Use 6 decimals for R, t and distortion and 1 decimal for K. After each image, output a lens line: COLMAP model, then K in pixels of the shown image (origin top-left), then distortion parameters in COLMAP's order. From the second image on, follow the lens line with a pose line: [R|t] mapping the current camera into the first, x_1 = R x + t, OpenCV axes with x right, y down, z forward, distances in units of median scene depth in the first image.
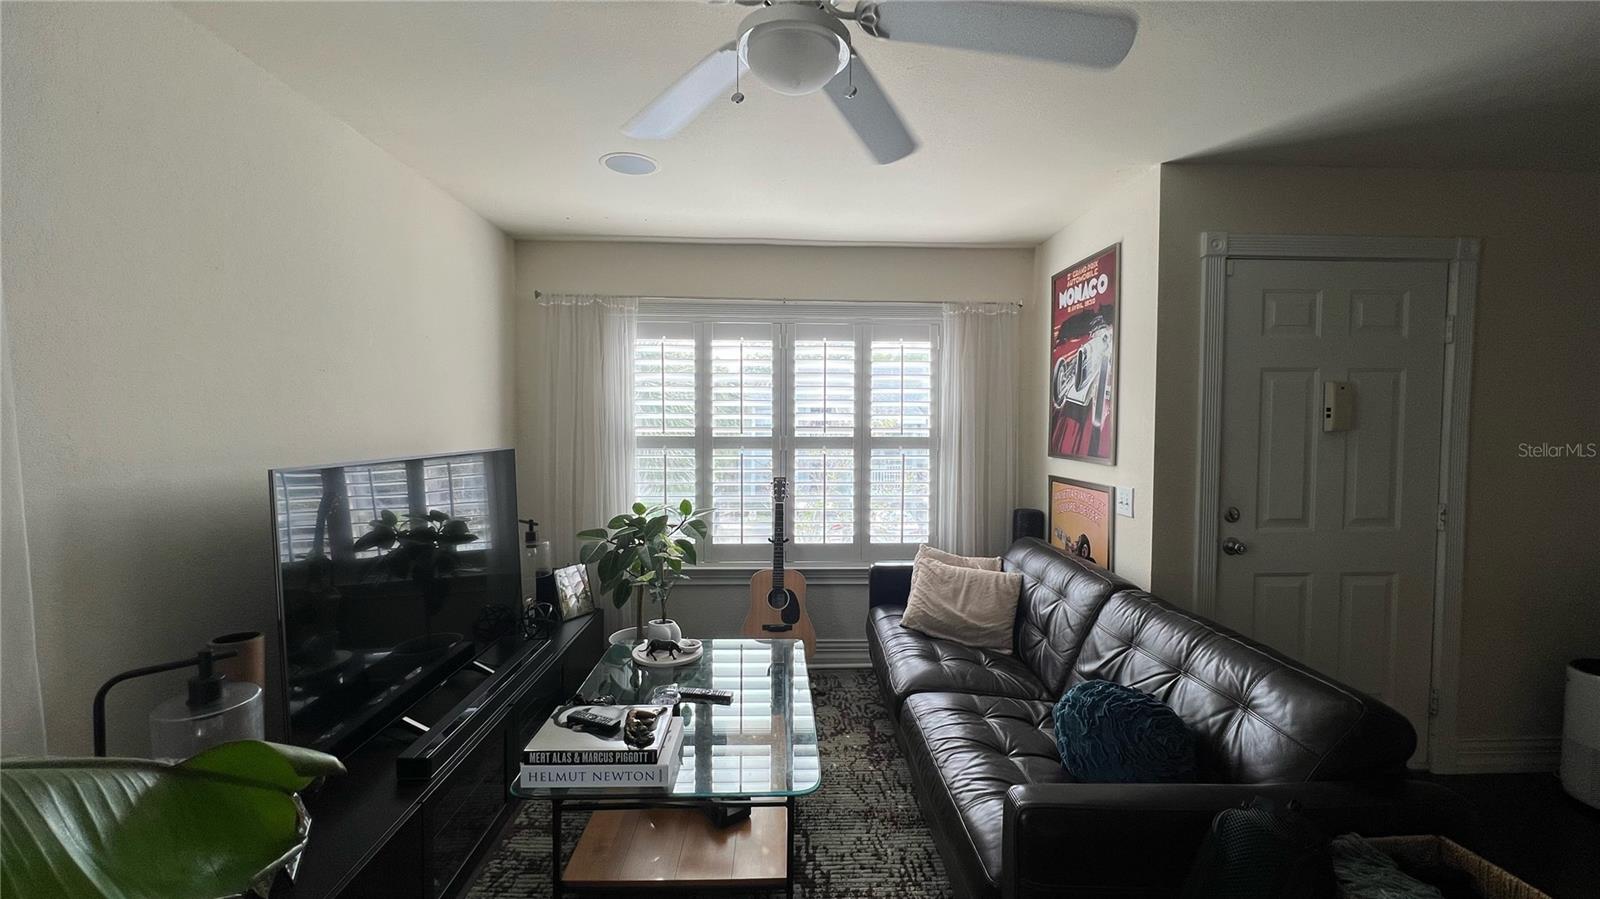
lens RADIAL K [[641.8, 0, 798.3], [0, 641.8, 447.1], [0, 0, 1]] dist [-0.003427, 0.000583]
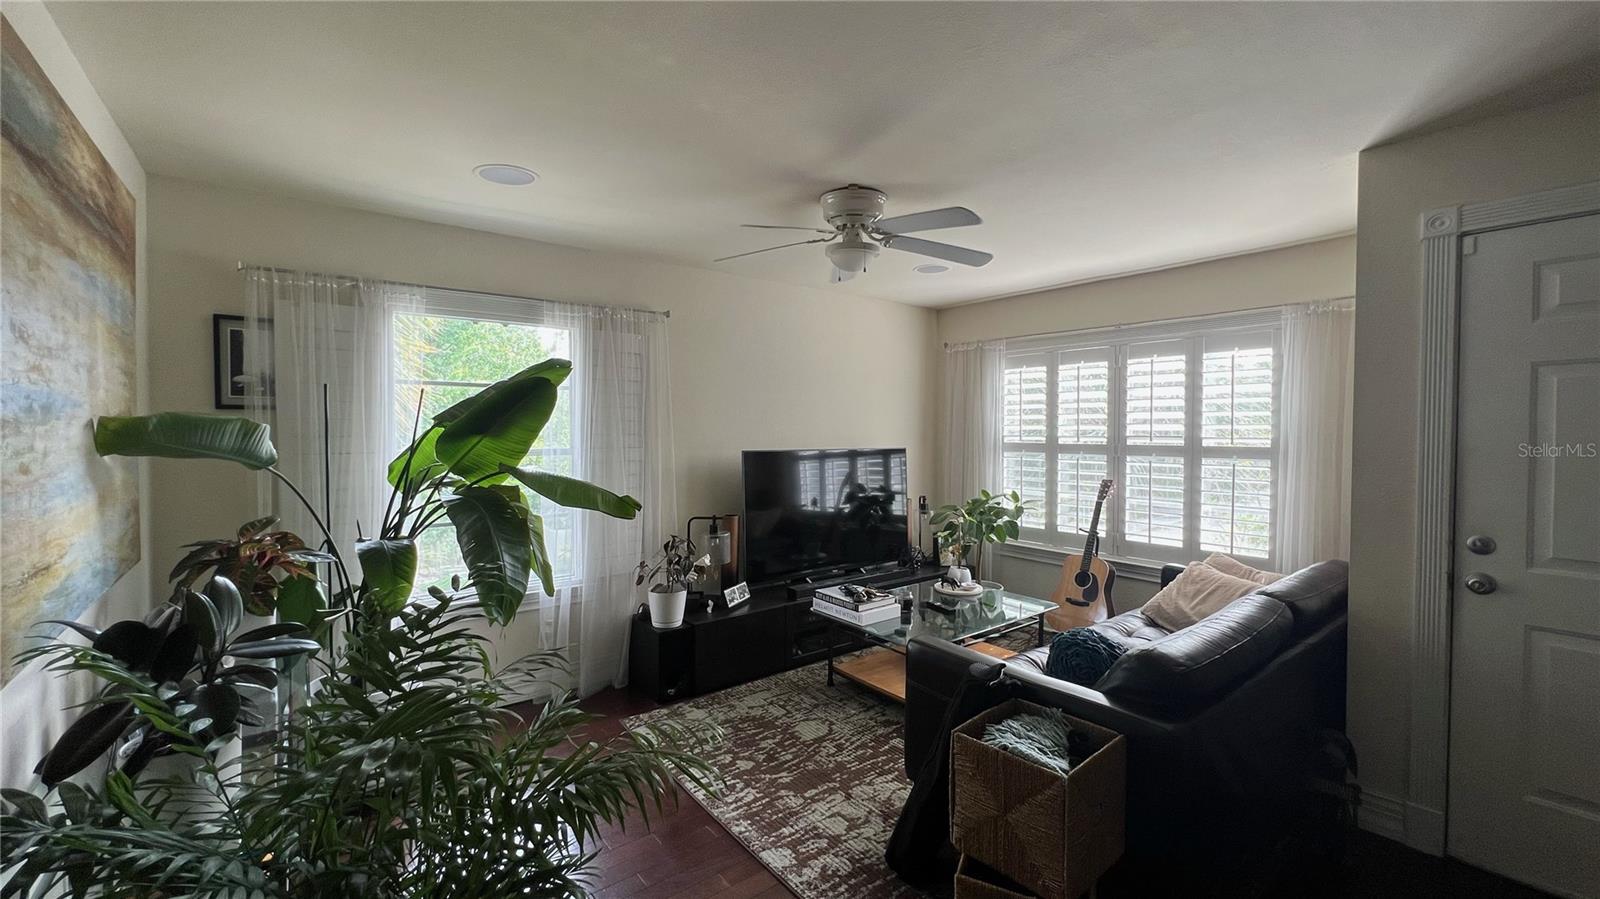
lens RADIAL K [[641.8, 0, 798.3], [0, 641.8, 447.1], [0, 0, 1]] dist [-0.003427, 0.000583]
pose [[0.585484, 0.018059, -0.810483, 0.572401], [-0.030196, 0.999544, 0.000458, 0.004736], [0.810122, 0.024205, 0.585762, -0.124815]]
